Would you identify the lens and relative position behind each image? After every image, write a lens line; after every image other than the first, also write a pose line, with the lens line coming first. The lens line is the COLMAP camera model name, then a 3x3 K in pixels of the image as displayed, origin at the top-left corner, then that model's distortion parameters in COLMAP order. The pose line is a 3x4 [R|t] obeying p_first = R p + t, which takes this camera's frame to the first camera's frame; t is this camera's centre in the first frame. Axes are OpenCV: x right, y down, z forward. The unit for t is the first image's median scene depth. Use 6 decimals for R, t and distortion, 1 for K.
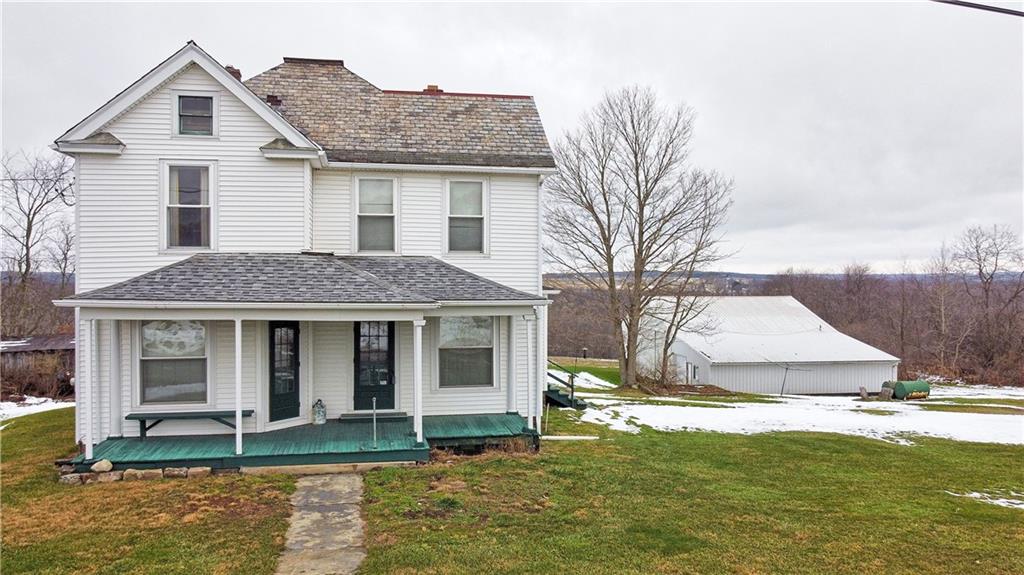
lens RADIAL K [[774.7, 0, 516.1], [0, 774.7, 285.9], [0, 0, 1]] dist [-0.005216, -0.005748]
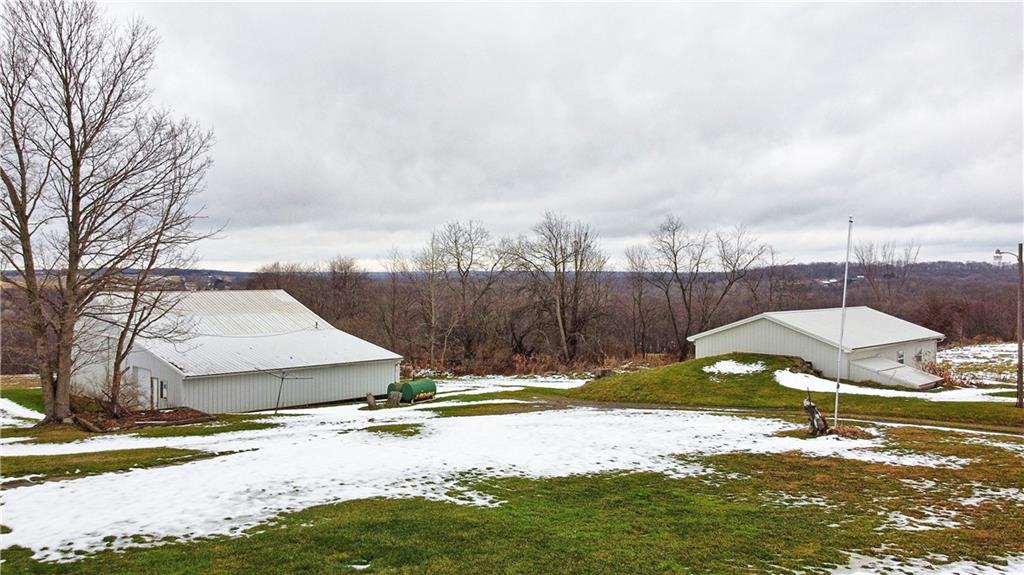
lens RADIAL K [[774.7, 0, 511.8], [0, 774.7, 281.0], [0, 0, 1]] dist [-0.005216, -0.005748]
pose [[0.802848, -0.003800, 0.596171, 0.059109], [0.005902, 0.999981, -0.001574, 0.008499], [-0.596154, 0.004783, 0.802856, 0.201885]]
